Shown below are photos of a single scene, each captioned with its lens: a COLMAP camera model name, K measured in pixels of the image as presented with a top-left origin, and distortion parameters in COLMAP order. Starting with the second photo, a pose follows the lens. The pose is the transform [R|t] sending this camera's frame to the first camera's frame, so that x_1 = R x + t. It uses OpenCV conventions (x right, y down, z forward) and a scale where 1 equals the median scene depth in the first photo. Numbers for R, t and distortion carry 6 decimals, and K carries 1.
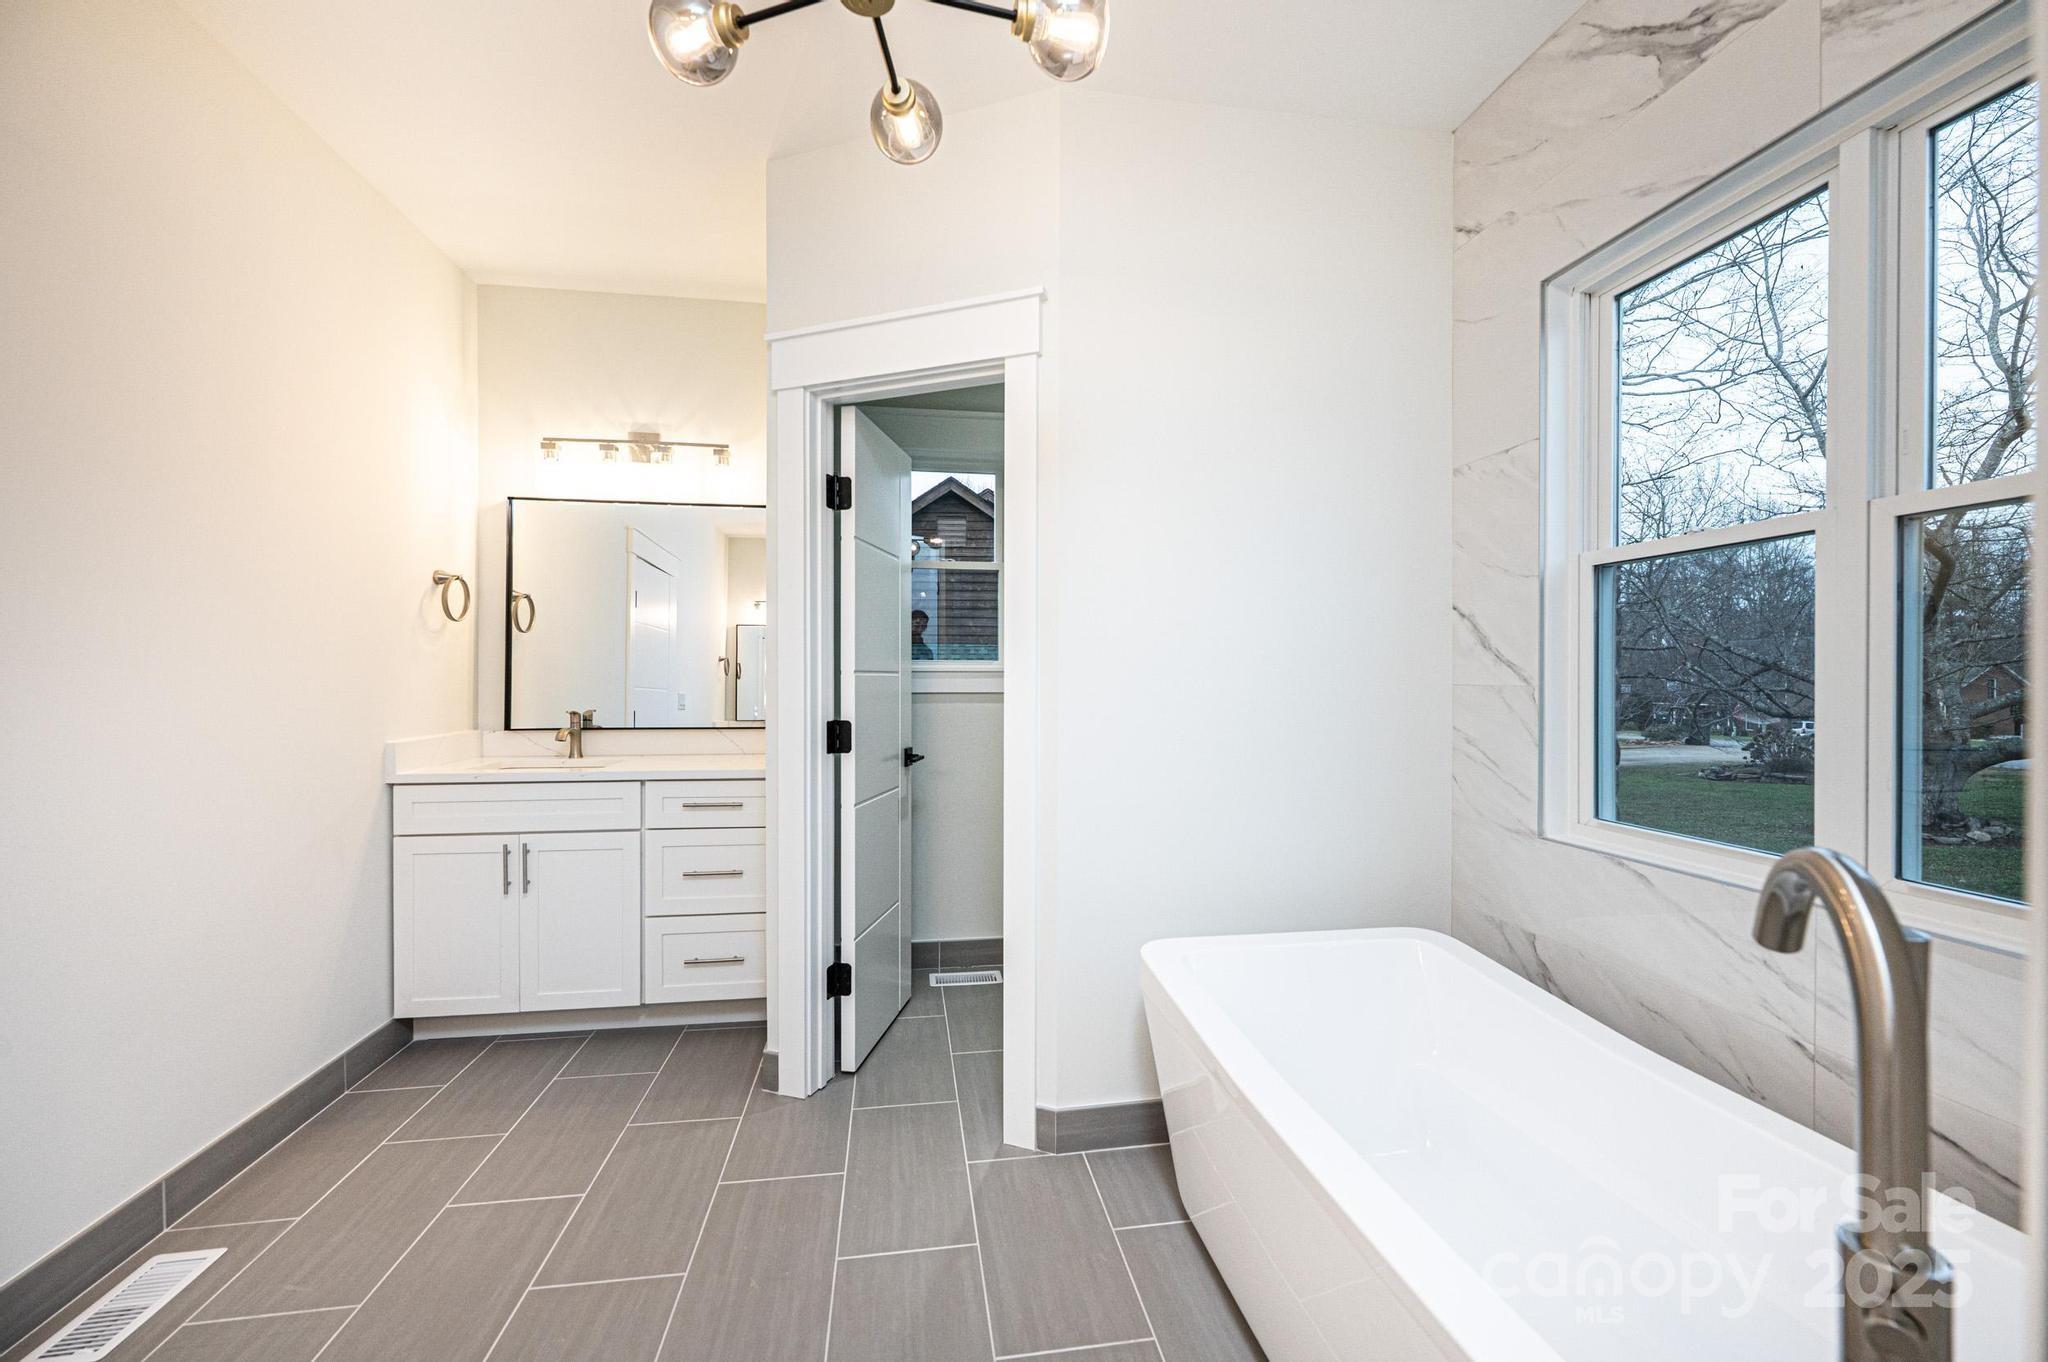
lens RADIAL K [[813.1, 0, 1022.7], [0, 813.1, 677.3], [0, 0, 1]] dist [-0.000992, 0.000446]
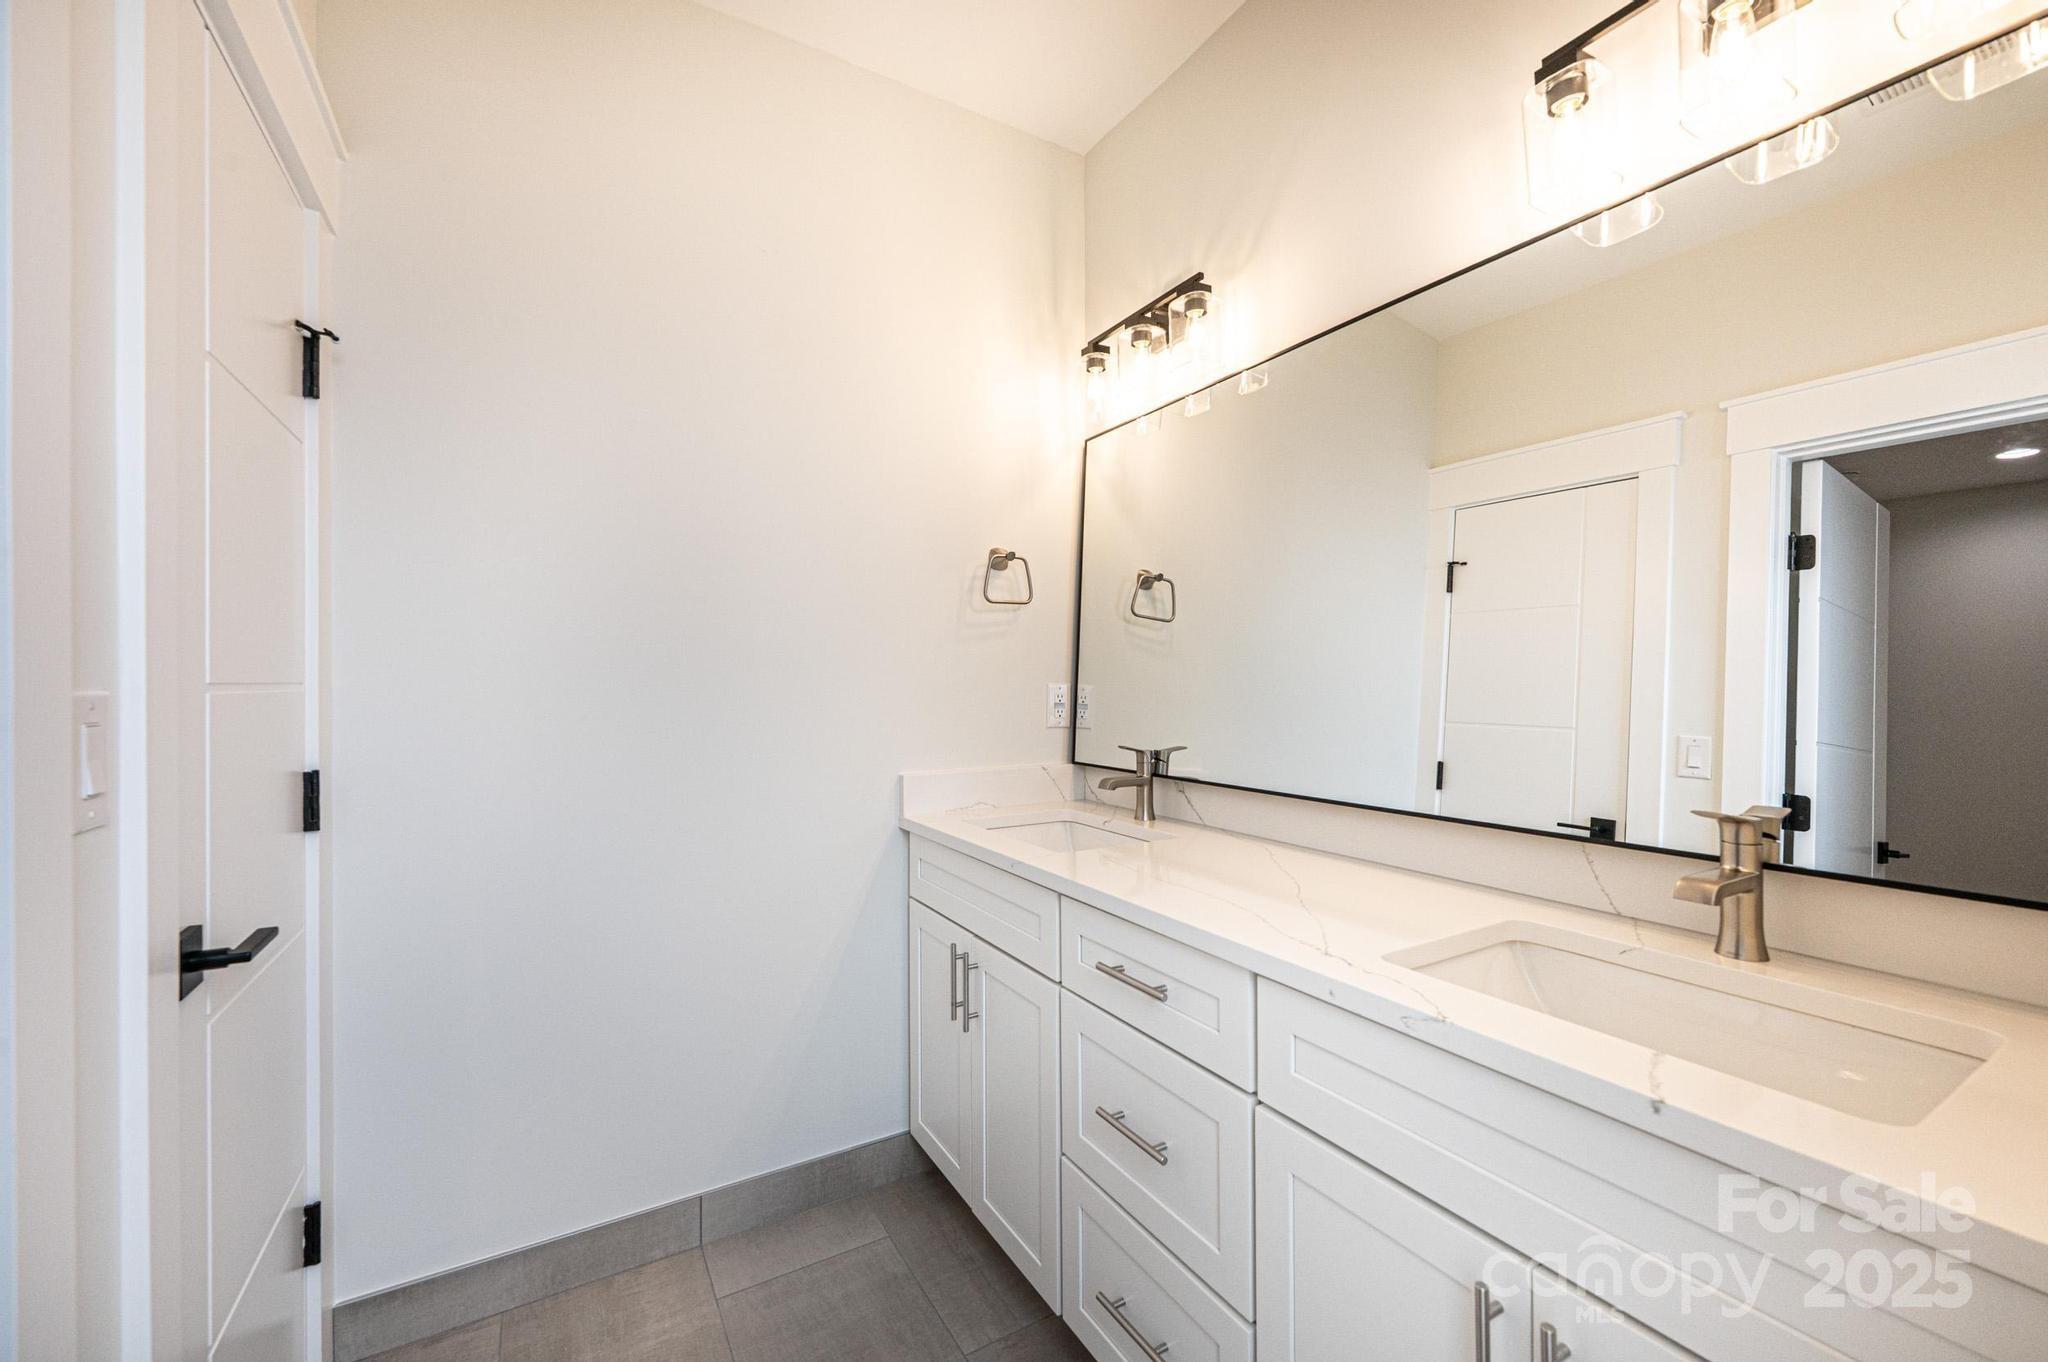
lens RADIAL K [[813.1, 0, 1022.5], [0, 813.1, 688.6], [0, 0, 1]] dist [-0.000992, 0.000446]
pose [[0.363685, 0.008875, -0.931480, -0.011802], [-0.001868, 0.999960, 0.008798, -0.007620], [0.931520, -0.001460, 0.363687, 0.689282]]
